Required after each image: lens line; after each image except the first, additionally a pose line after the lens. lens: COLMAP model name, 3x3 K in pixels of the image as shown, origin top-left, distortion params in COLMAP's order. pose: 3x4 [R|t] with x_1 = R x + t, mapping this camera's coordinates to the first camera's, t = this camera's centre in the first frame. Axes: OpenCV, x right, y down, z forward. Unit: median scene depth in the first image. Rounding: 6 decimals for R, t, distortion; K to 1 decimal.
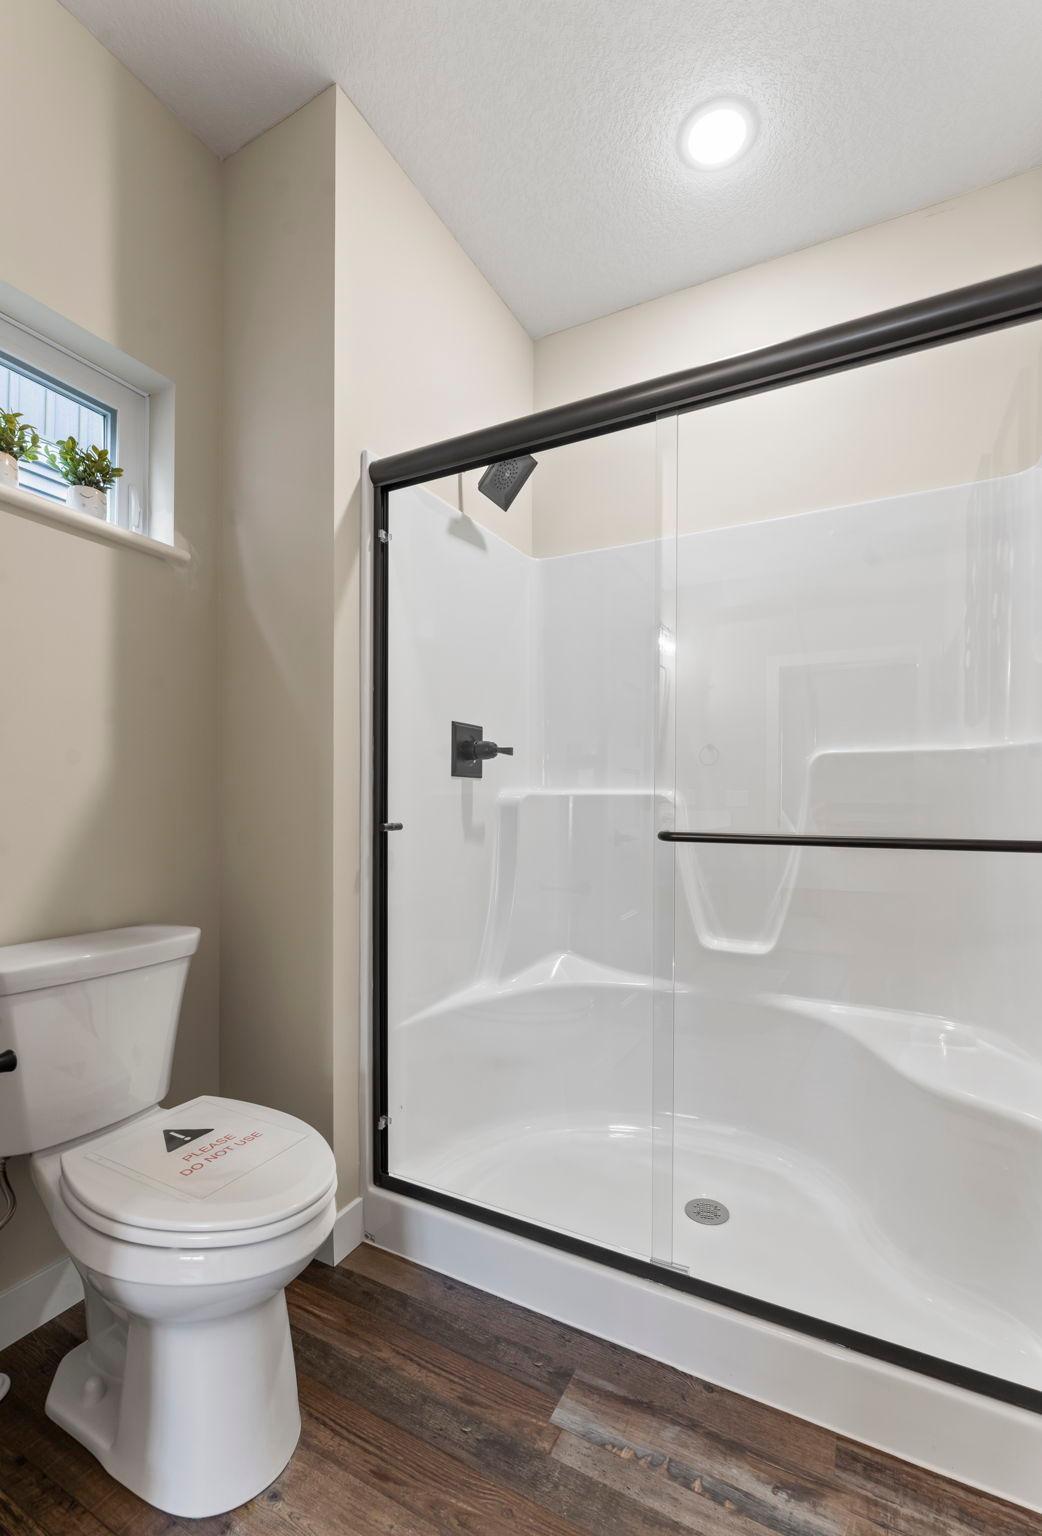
lens RADIAL K [[684.9, 0, 522.3], [0, 684.9, 805.3], [0, 0, 1]] dist [0.004572, 0.000479]
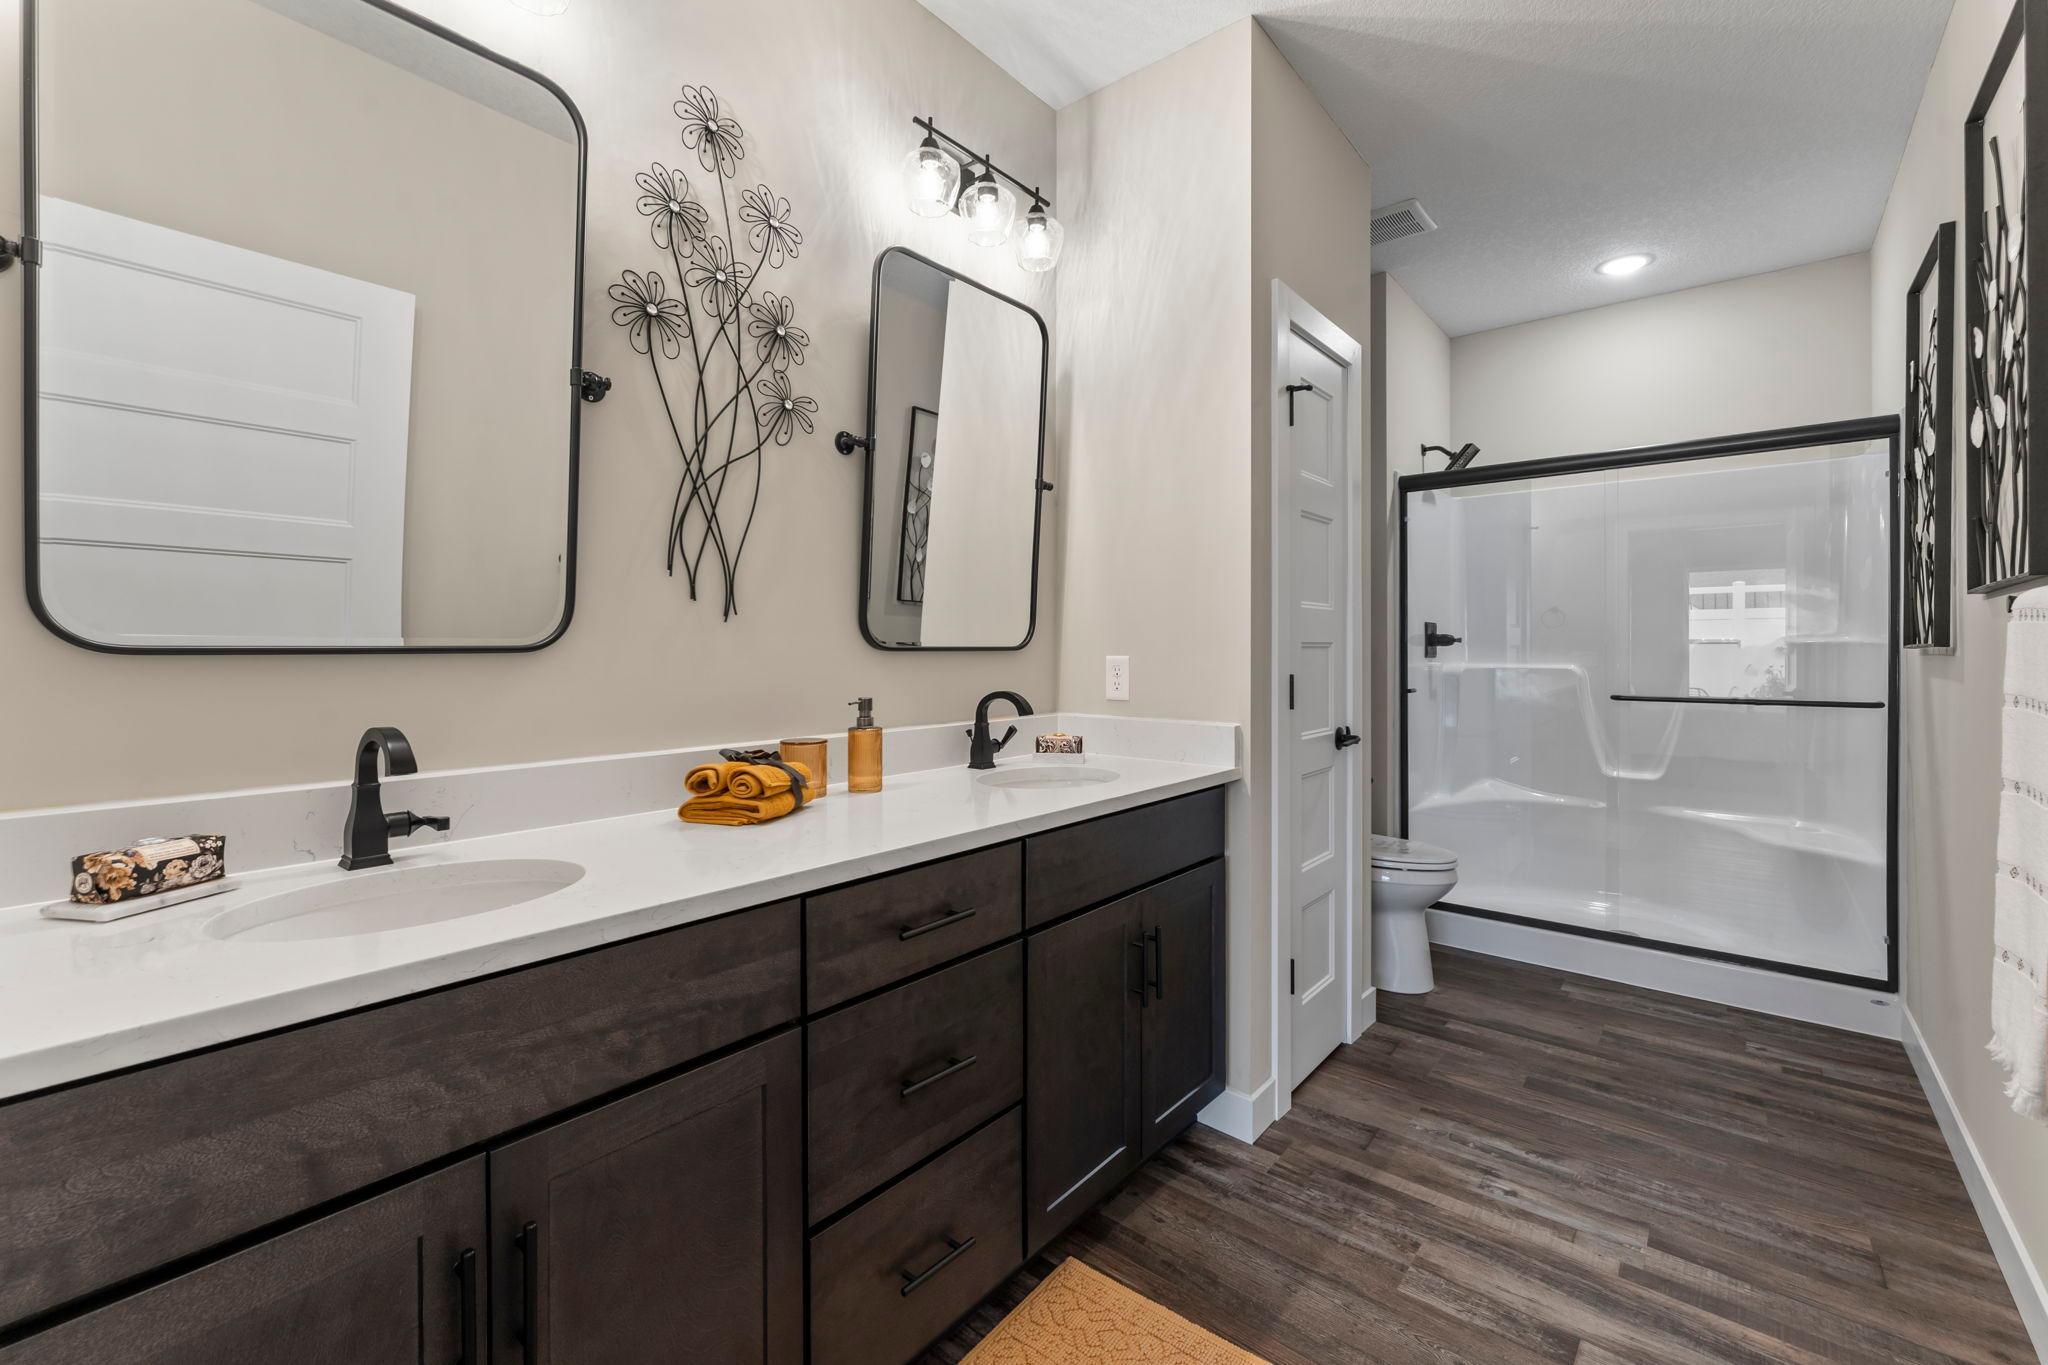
lens RADIAL K [[841.6, 0, 1020.9], [0, 841.6, 650.3], [0, 0, 1]] dist [-0.000785, -0.000139]
pose [[0.976168, -0.002410, -0.217004, -0.568614], [0.000409, 0.999957, -0.009266, -0.040683], [0.217017, 0.008957, 0.976127, -1.030780]]
